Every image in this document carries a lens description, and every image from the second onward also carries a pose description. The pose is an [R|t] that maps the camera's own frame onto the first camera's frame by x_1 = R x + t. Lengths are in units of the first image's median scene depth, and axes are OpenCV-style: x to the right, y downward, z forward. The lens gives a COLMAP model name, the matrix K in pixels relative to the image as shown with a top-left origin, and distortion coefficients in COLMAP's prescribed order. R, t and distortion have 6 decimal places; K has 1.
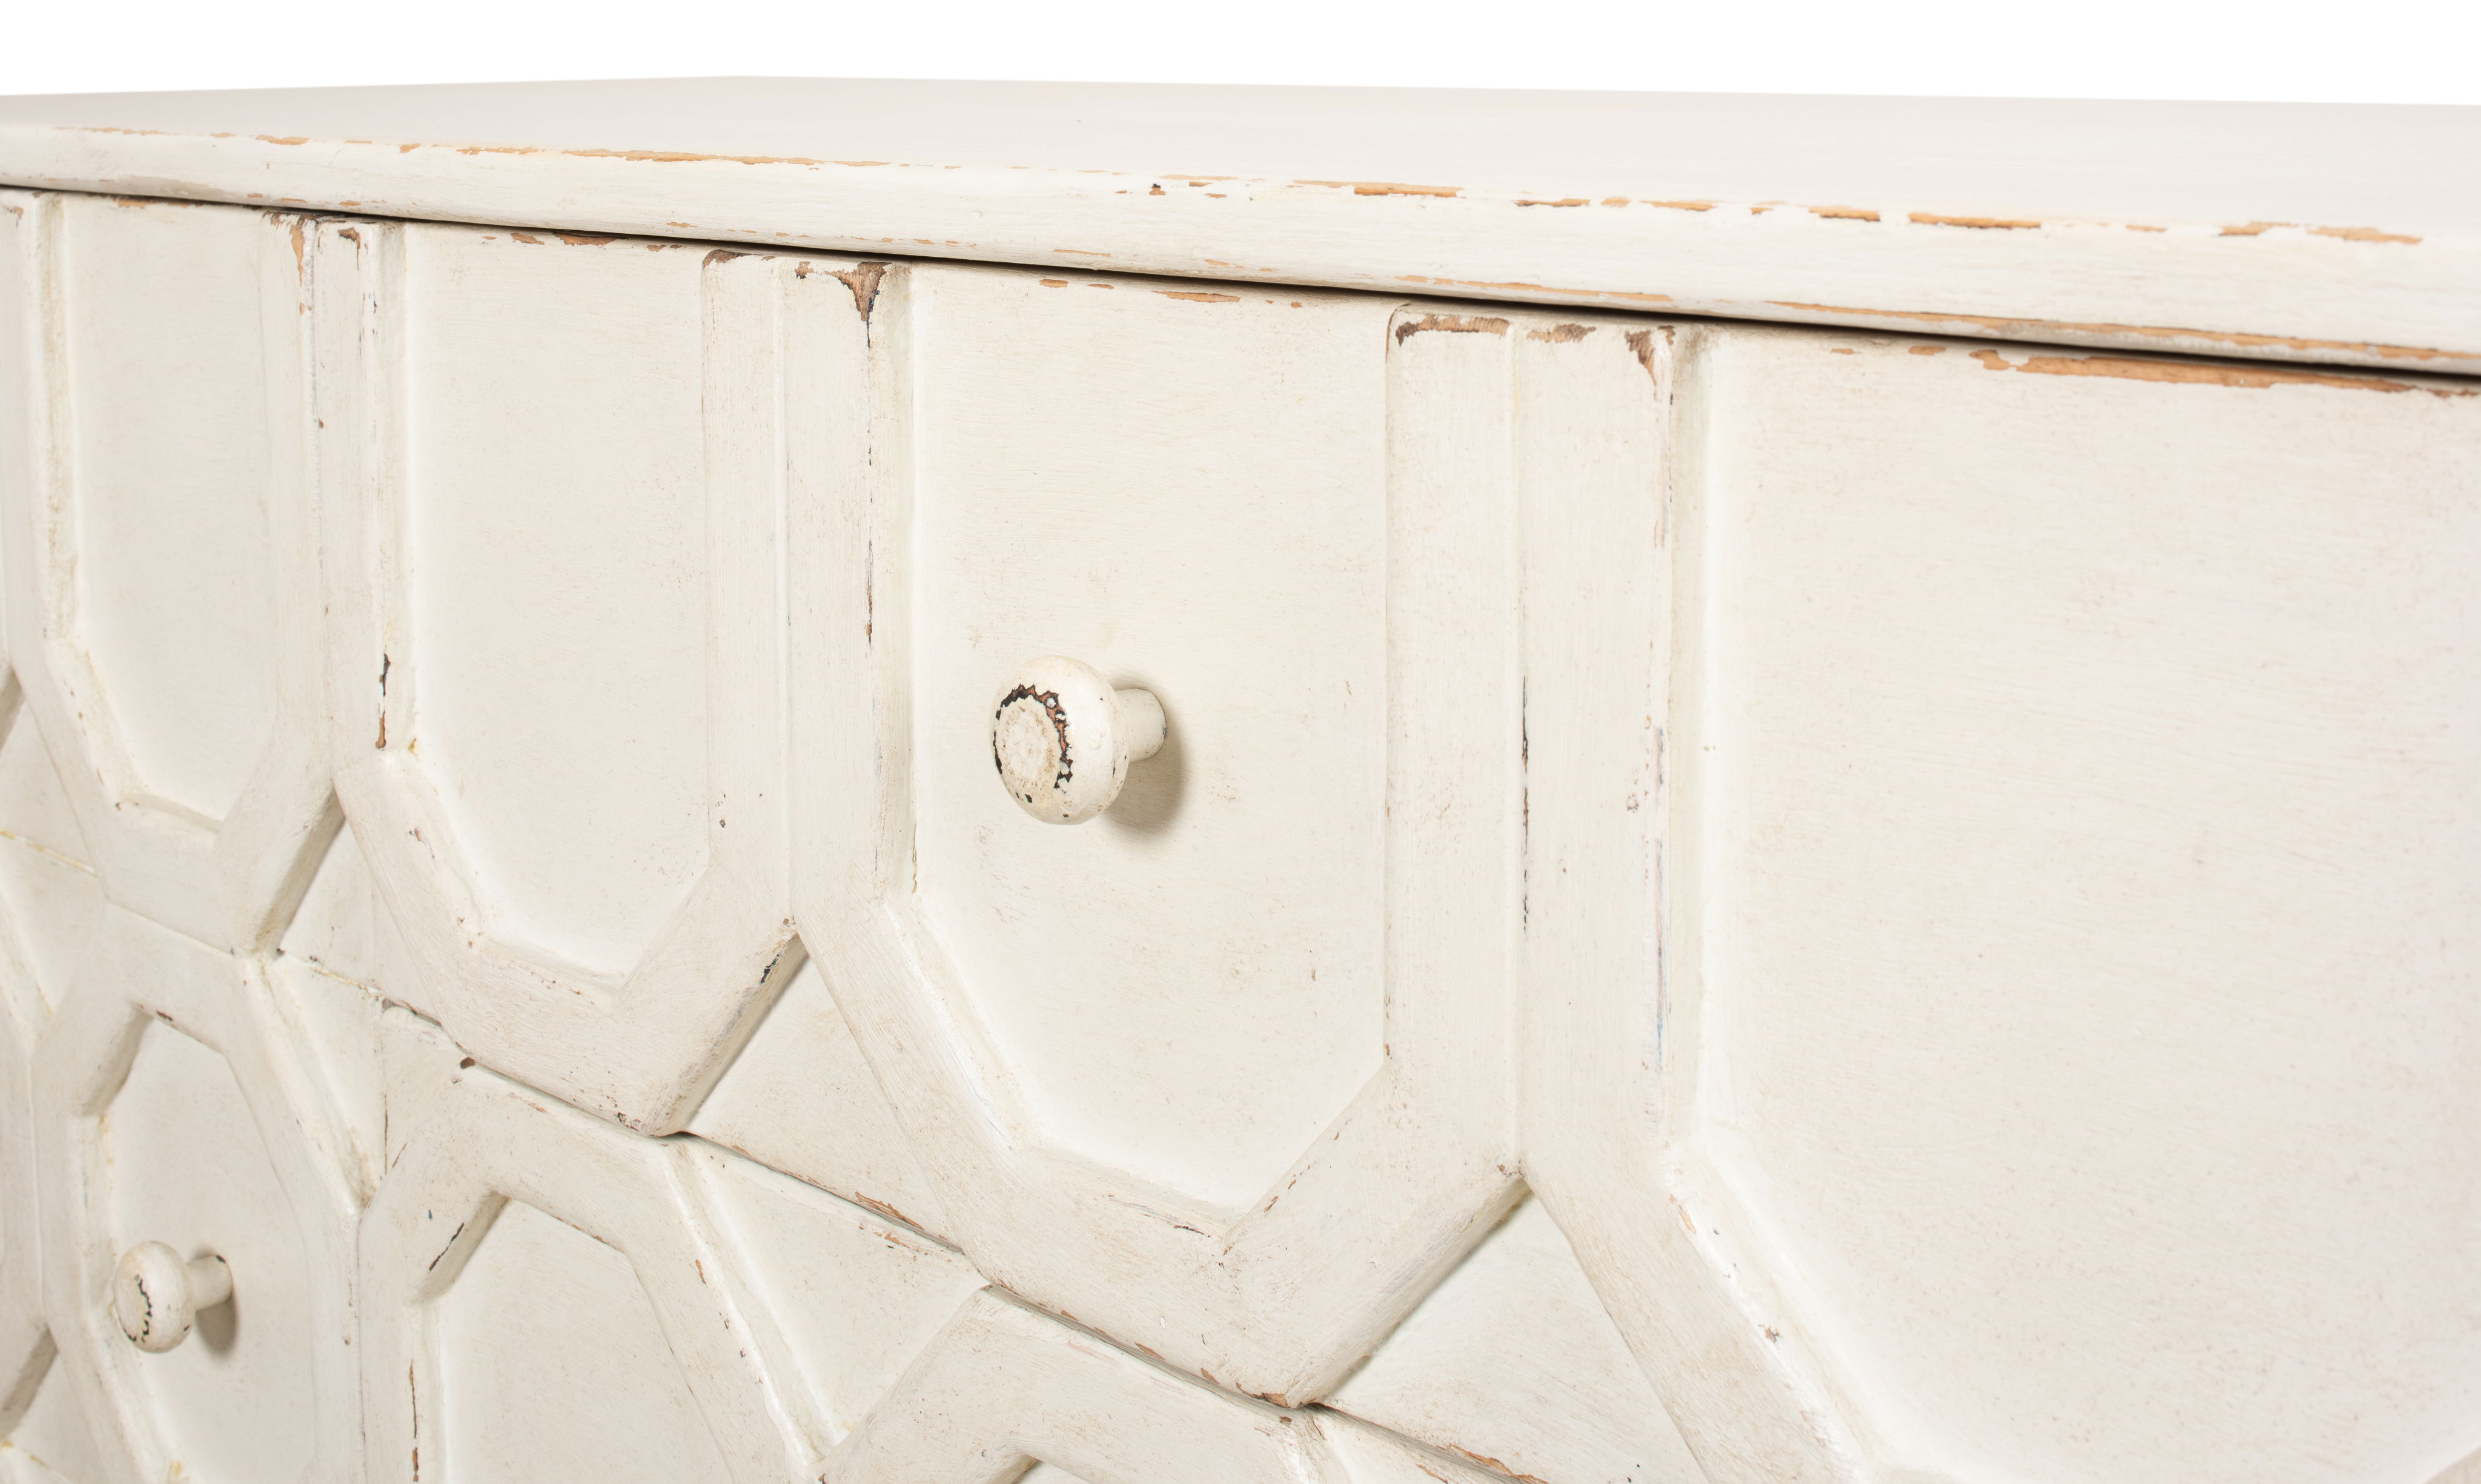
lens RADIAL K [[3233.0, 0, 1239.0], [0, 3233.0, 739.0], [0, 0, 1]] dist [-0.047383, 0.000000]
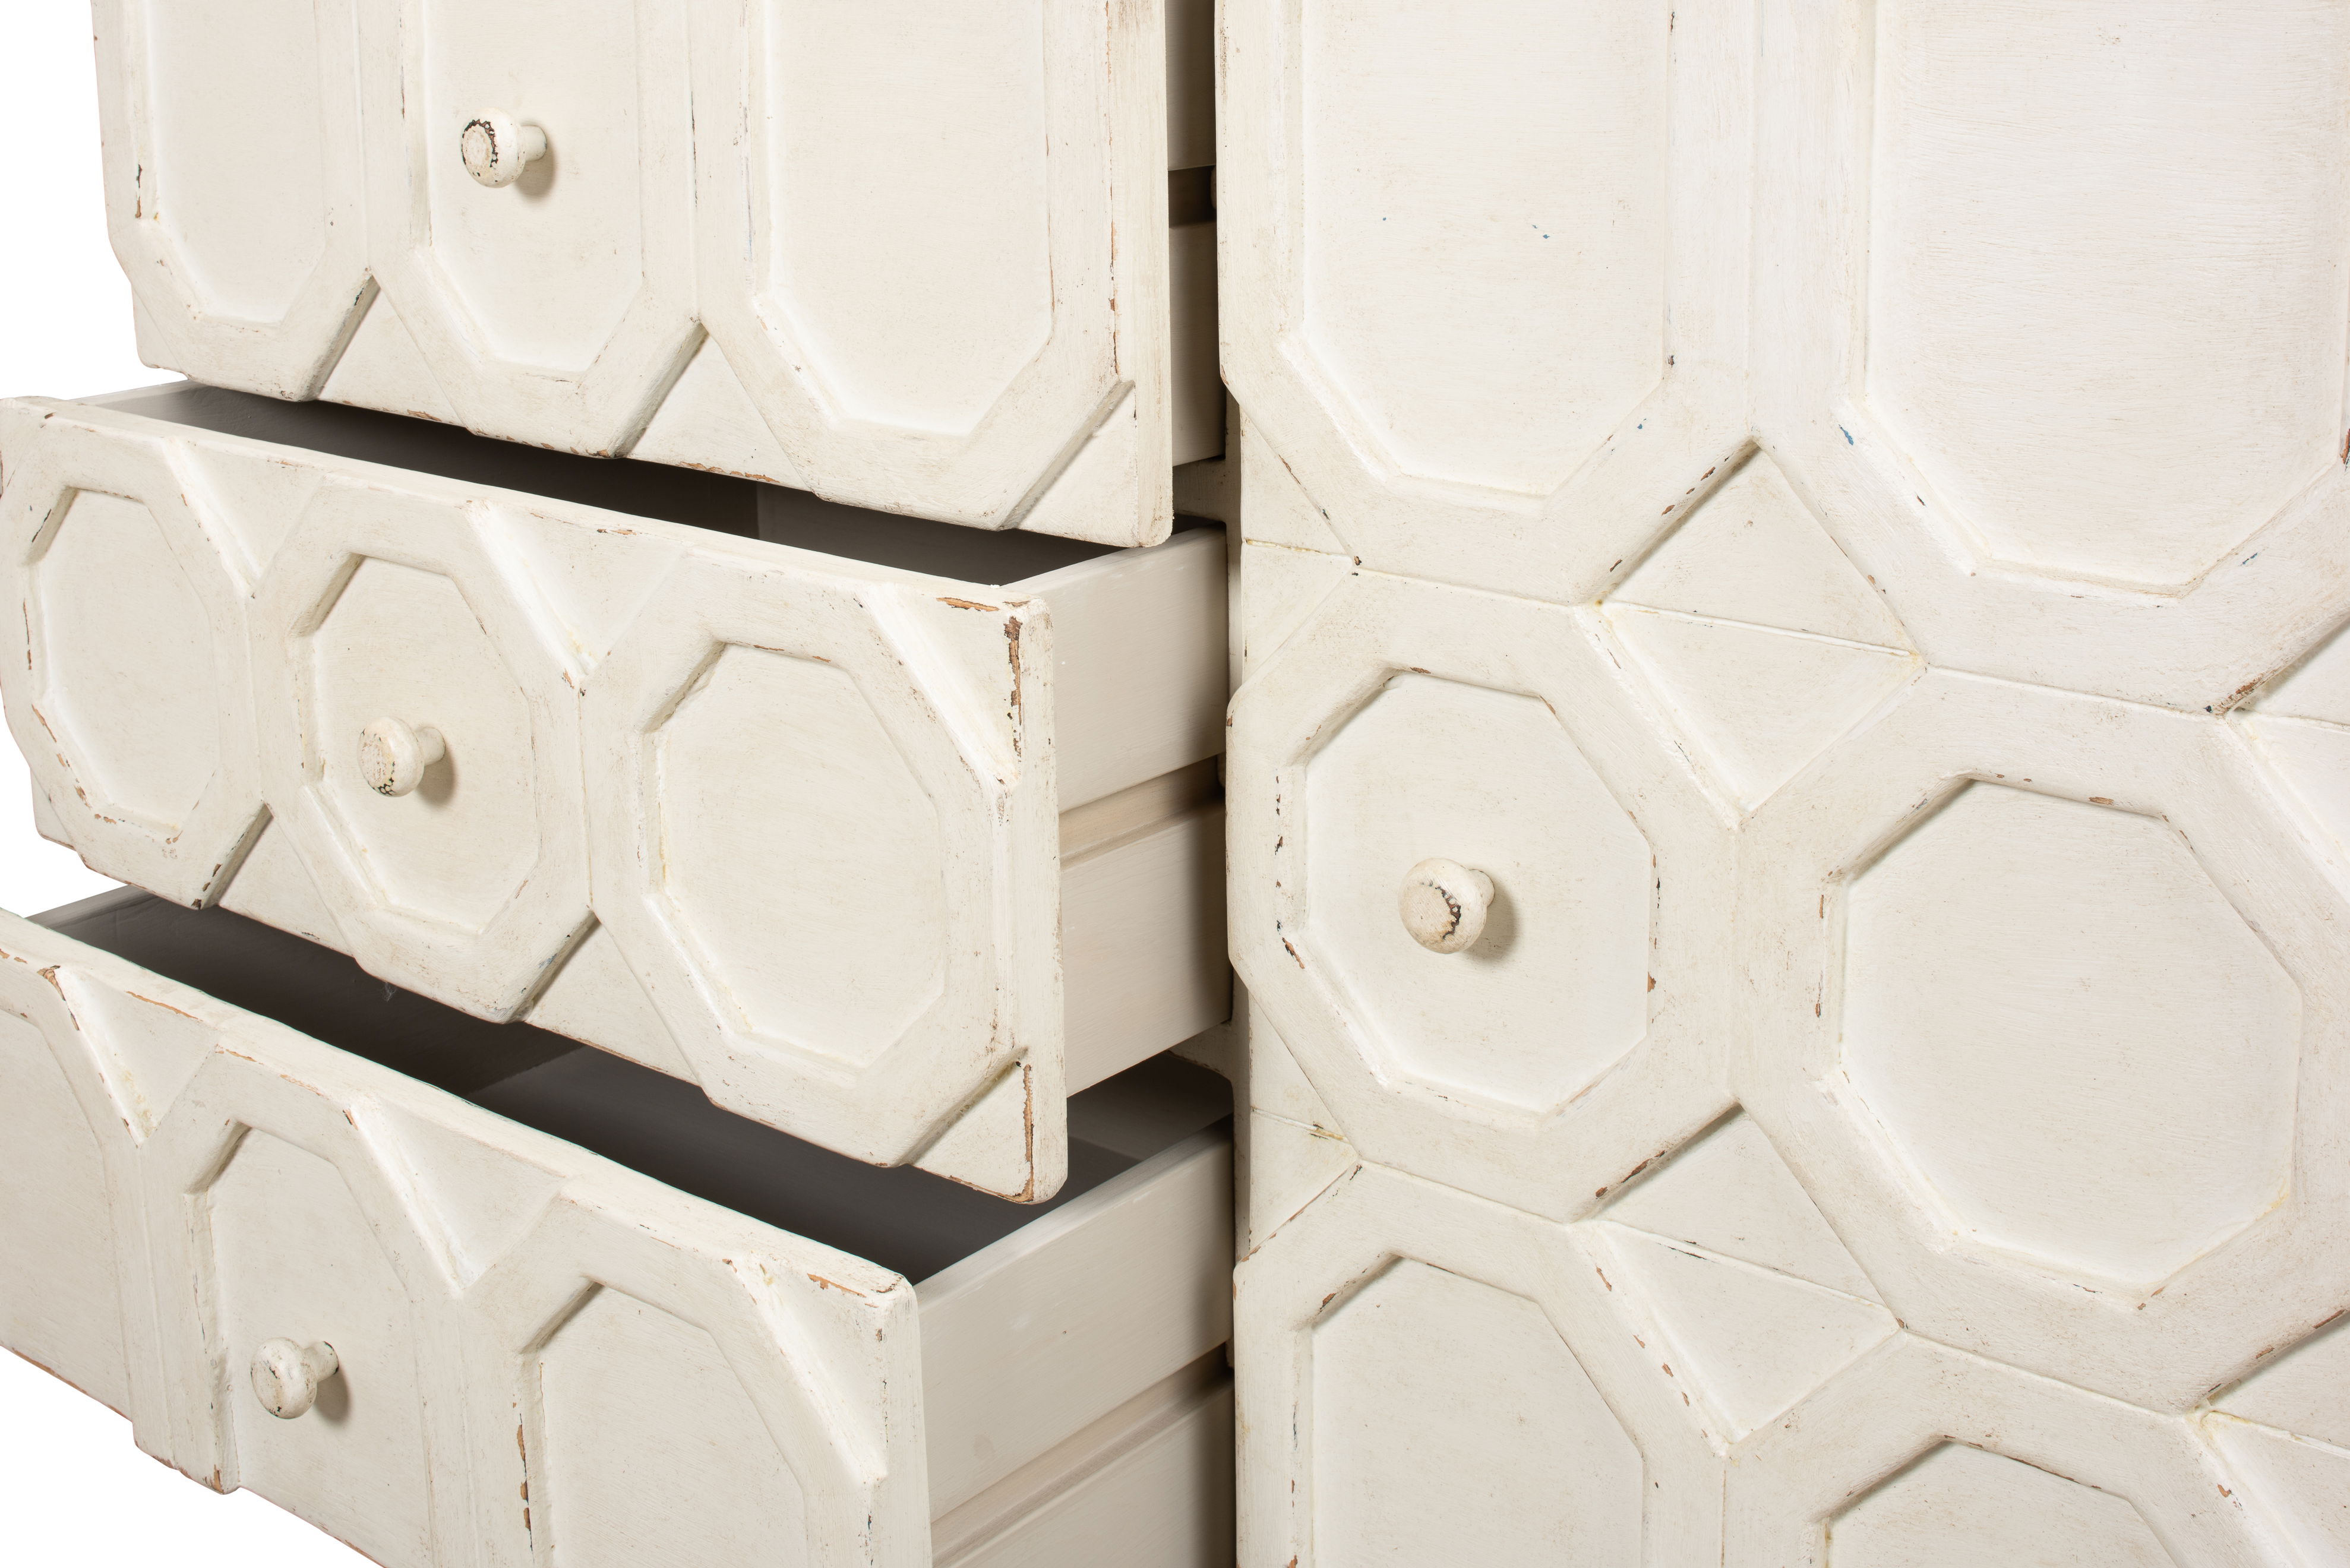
lens RADIAL K [[3068.3, 0, 1174.4], [0, 3068.3, 773.4], [0, 0, 1]] dist [-0.095161, 0.000000]
pose [[0.994100, -0.029555, 0.104359, 0.160186], [0.020863, 0.996296, 0.083424, 0.241881], [-0.106438, -0.080754, 0.991035, -0.993923]]
